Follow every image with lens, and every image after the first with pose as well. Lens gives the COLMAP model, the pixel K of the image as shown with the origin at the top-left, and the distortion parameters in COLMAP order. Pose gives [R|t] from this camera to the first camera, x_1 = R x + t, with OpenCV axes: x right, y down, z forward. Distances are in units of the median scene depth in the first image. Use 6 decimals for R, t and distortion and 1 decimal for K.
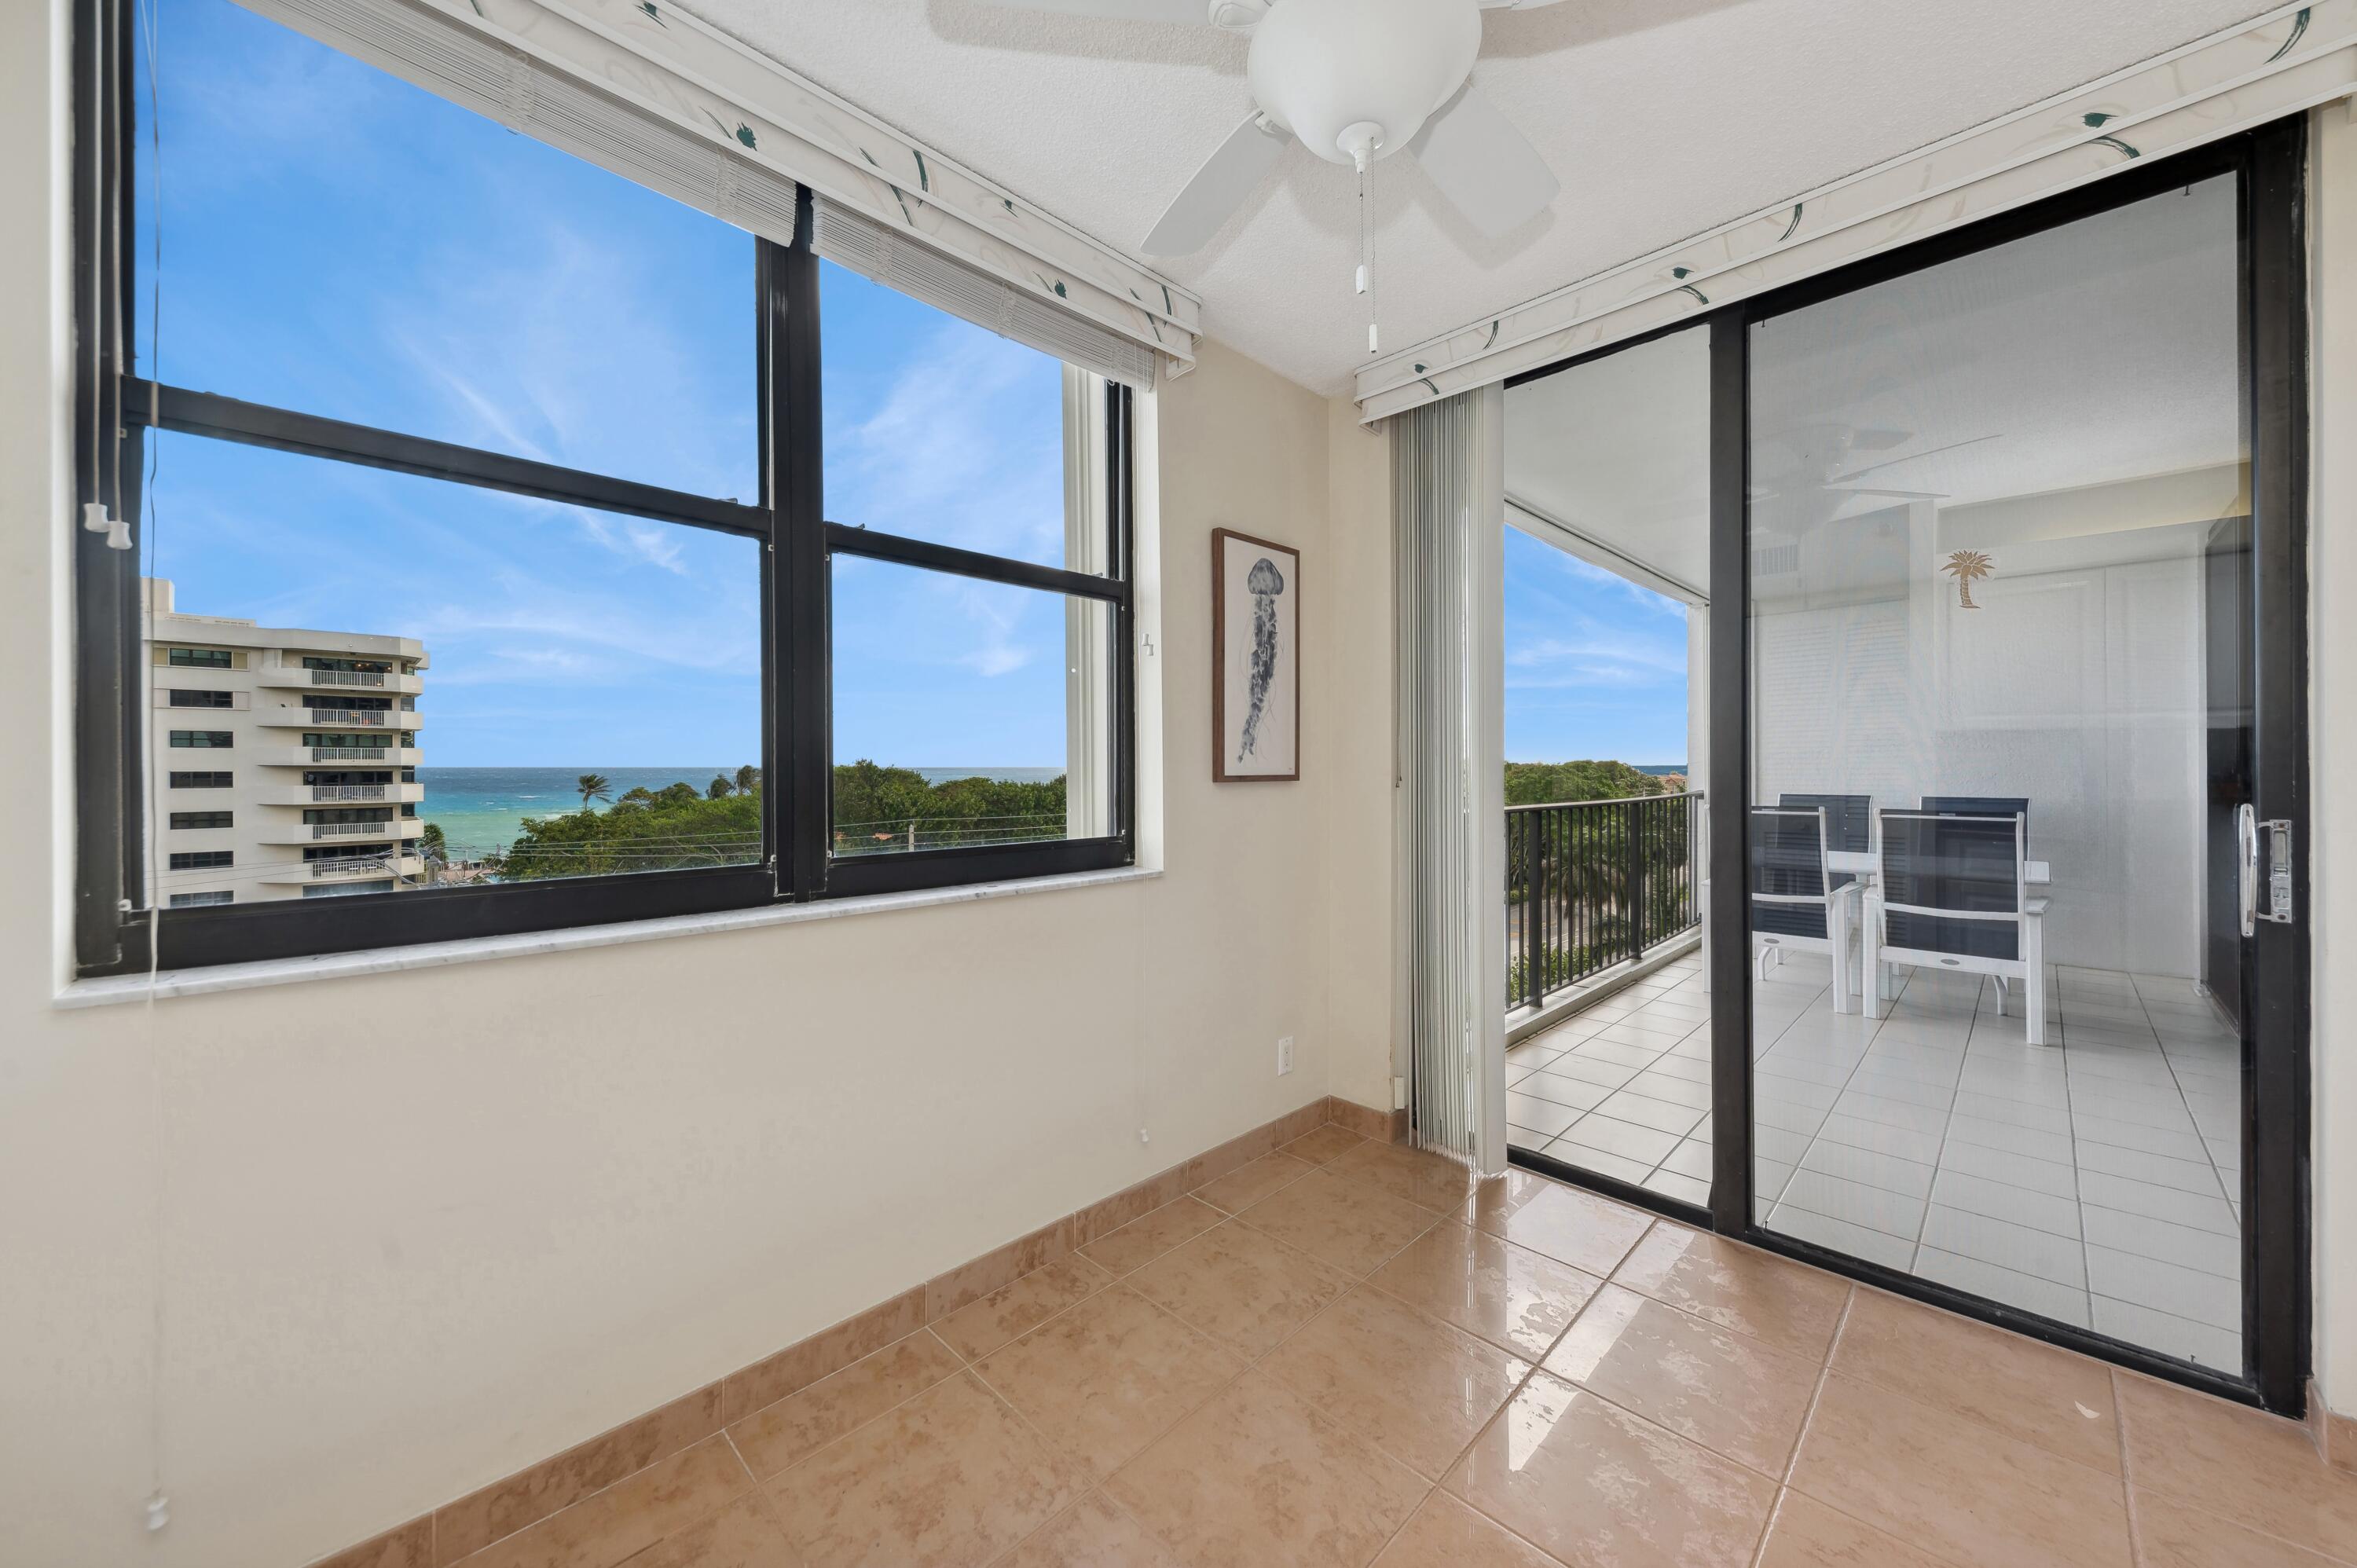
lens RADIAL K [[881.7, 0, 1179.0], [0, 881.7, 765.6], [0, 0, 1]] dist [-0.003512, -0.000602]
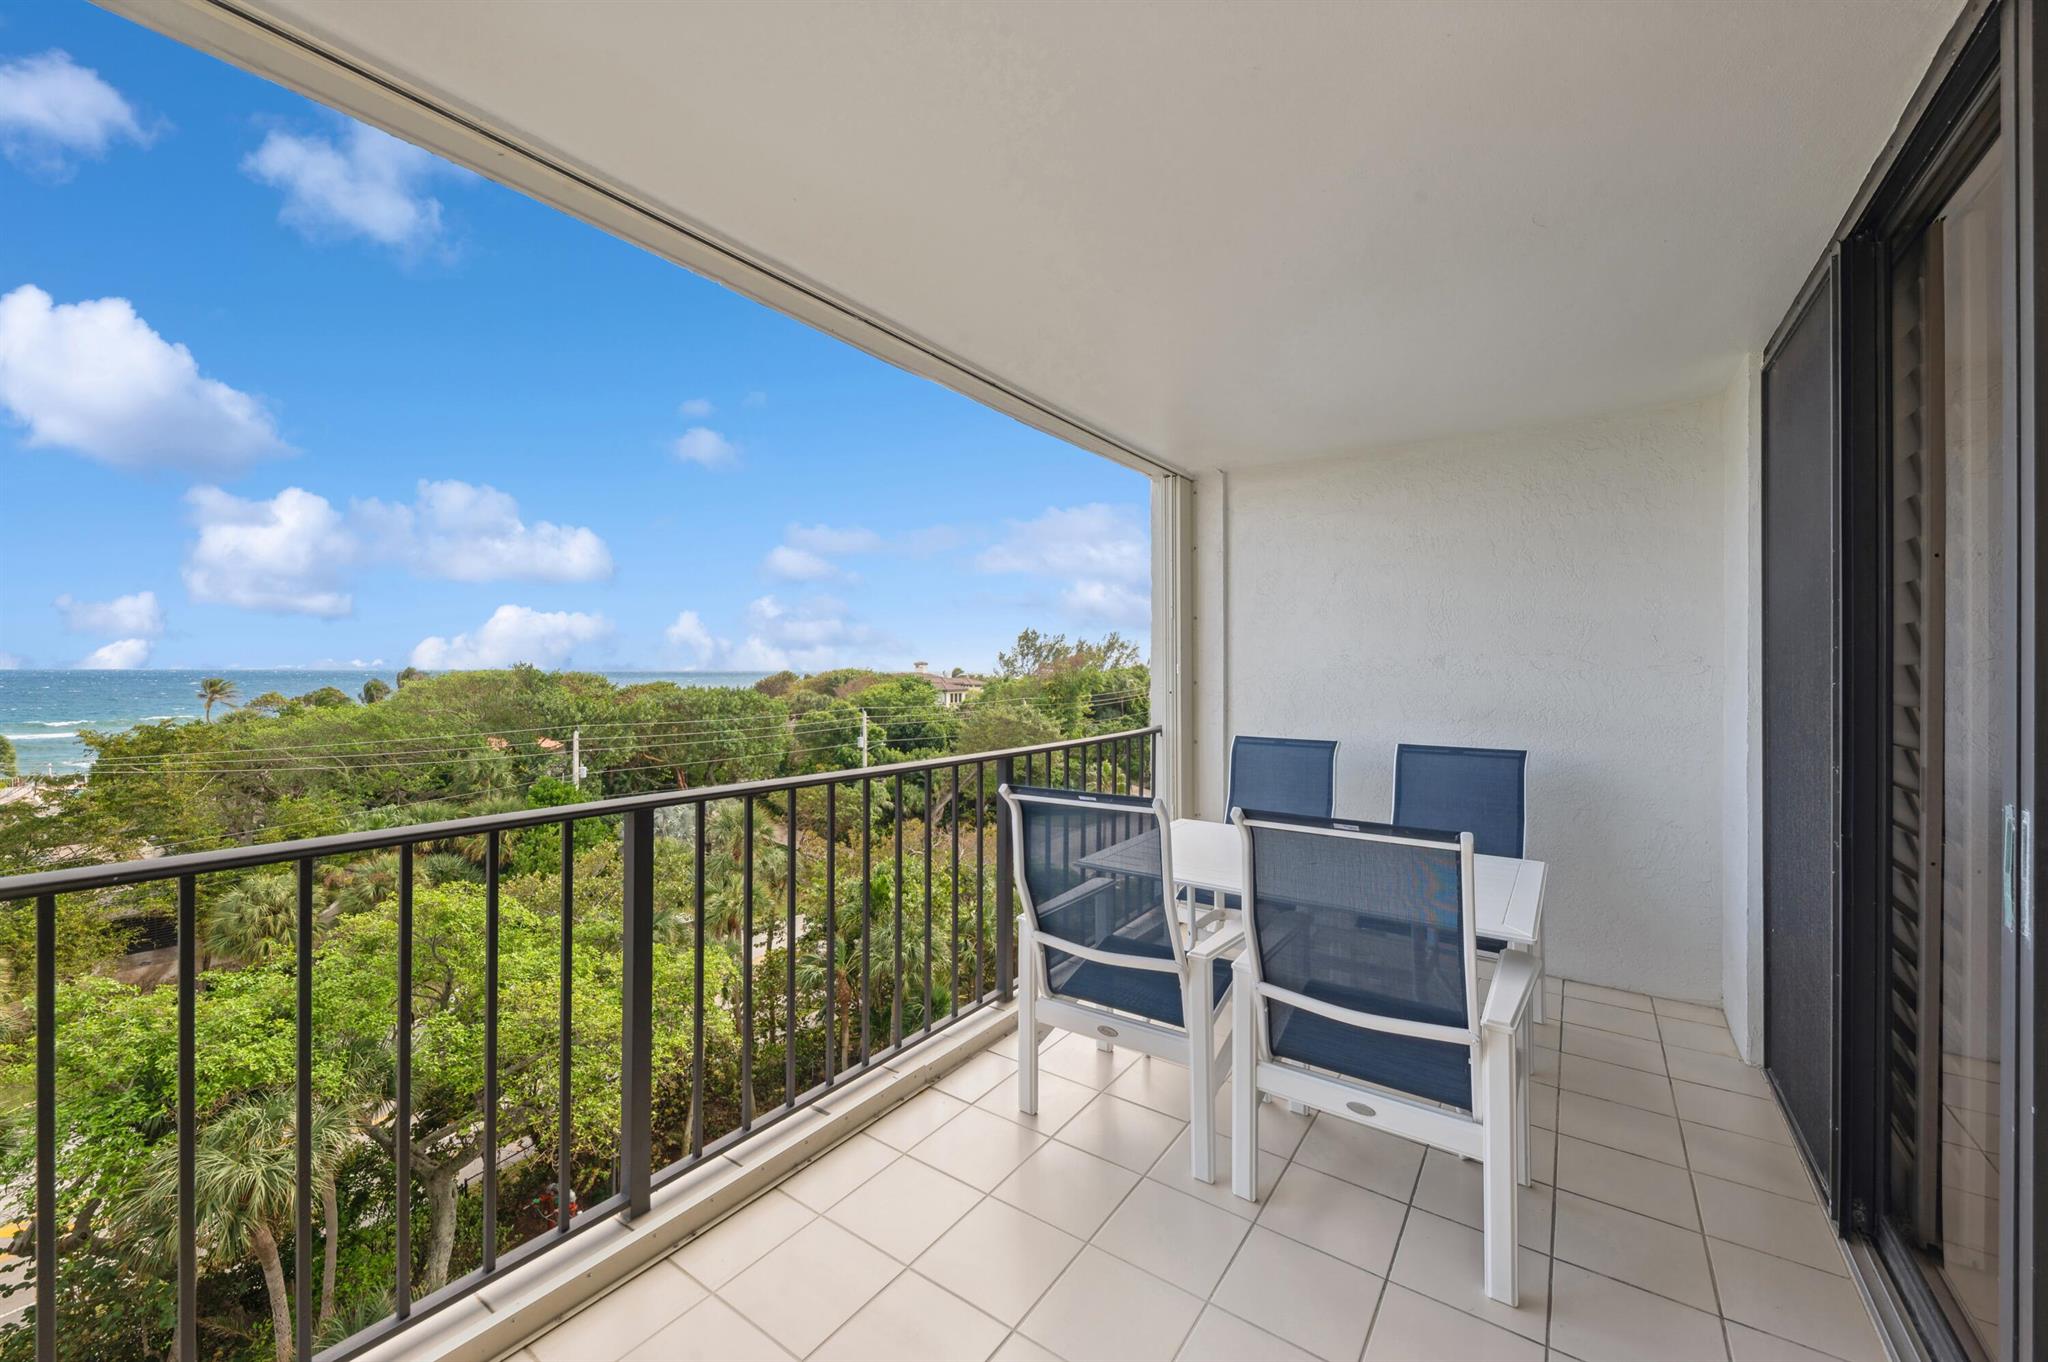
lens RADIAL K [[764.1, 0, 1069.3], [0, 764.1, 666.9], [0, 0, 1]] dist [-0.006375, -0.001720]
pose [[0.982917, 0.003285, 0.184021, 0.076339], [-0.002939, 0.999993, -0.002154, -0.003827], [-0.184027, 0.001576, 0.982920, 0.072501]]
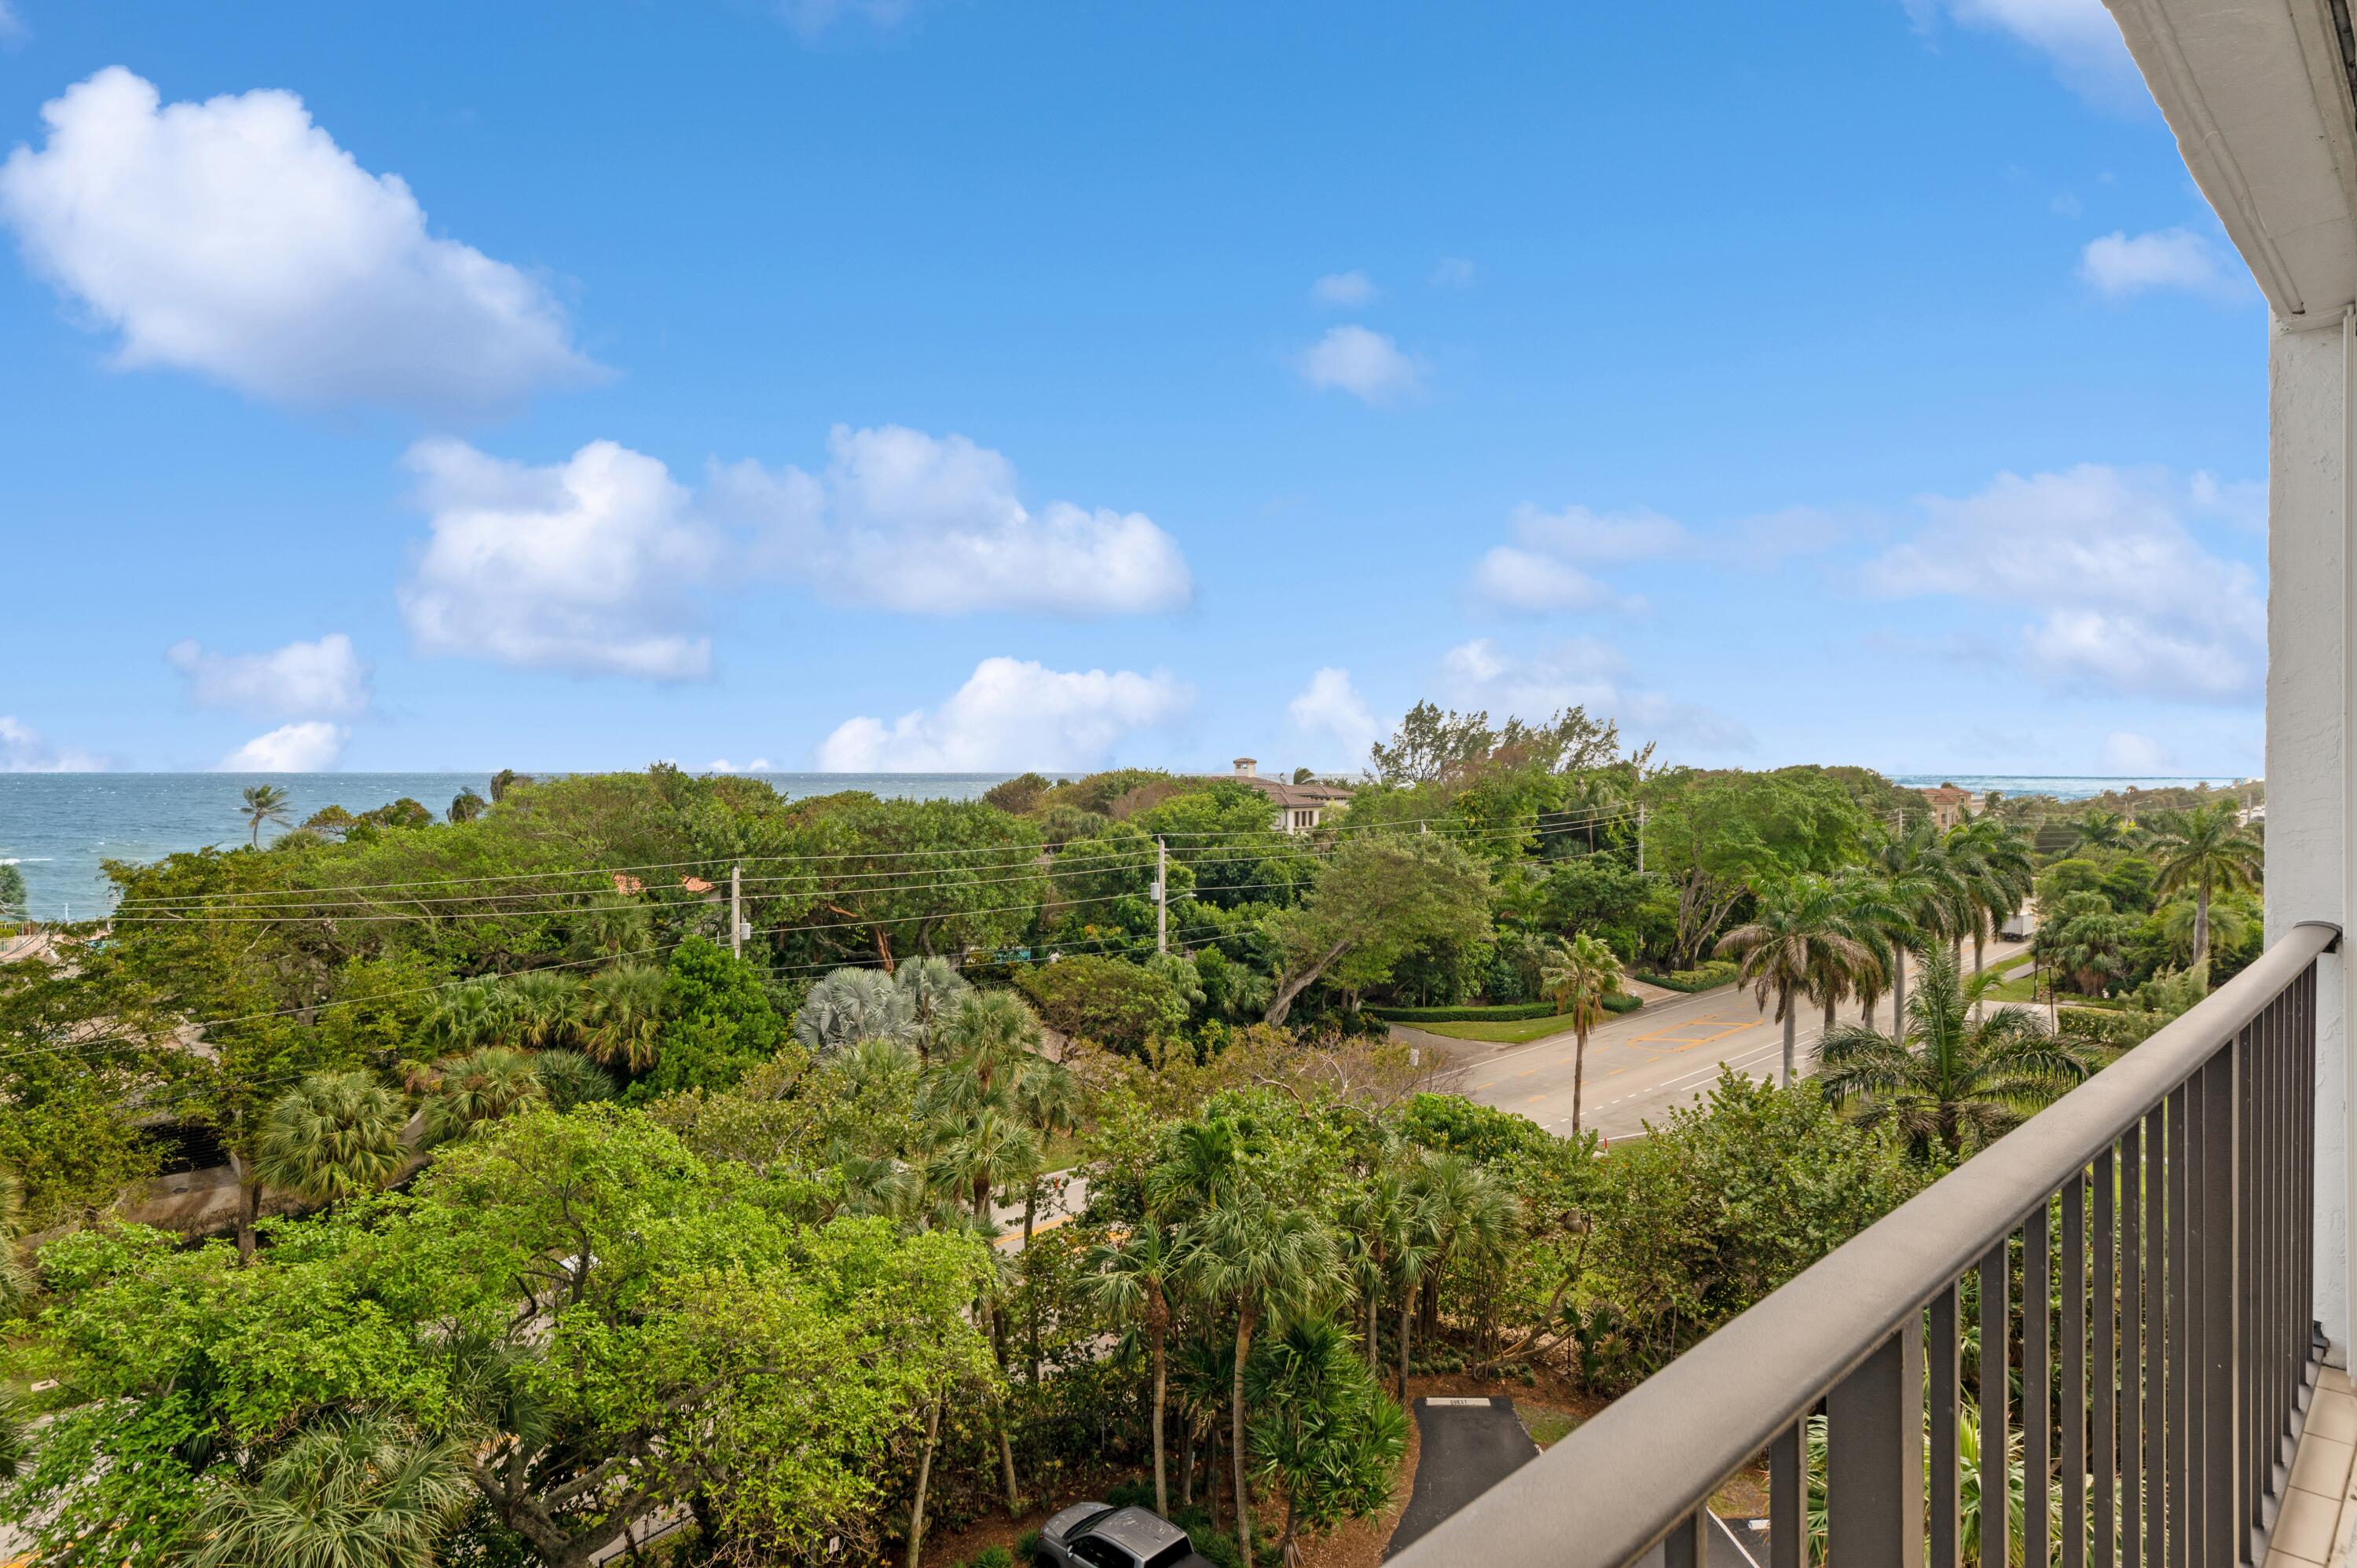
lens RADIAL K [[1261.0, 0, 1198.7], [0, 1261.0, 769.0], [0, 0, 1]] dist [-0.001353, 0.009171]
pose [[0.999841, 0.001575, -0.017769, 0.044672], [-0.001536, 0.999996, 0.002159, -0.006272], [0.017773, -0.002131, 0.999840, 0.099639]]
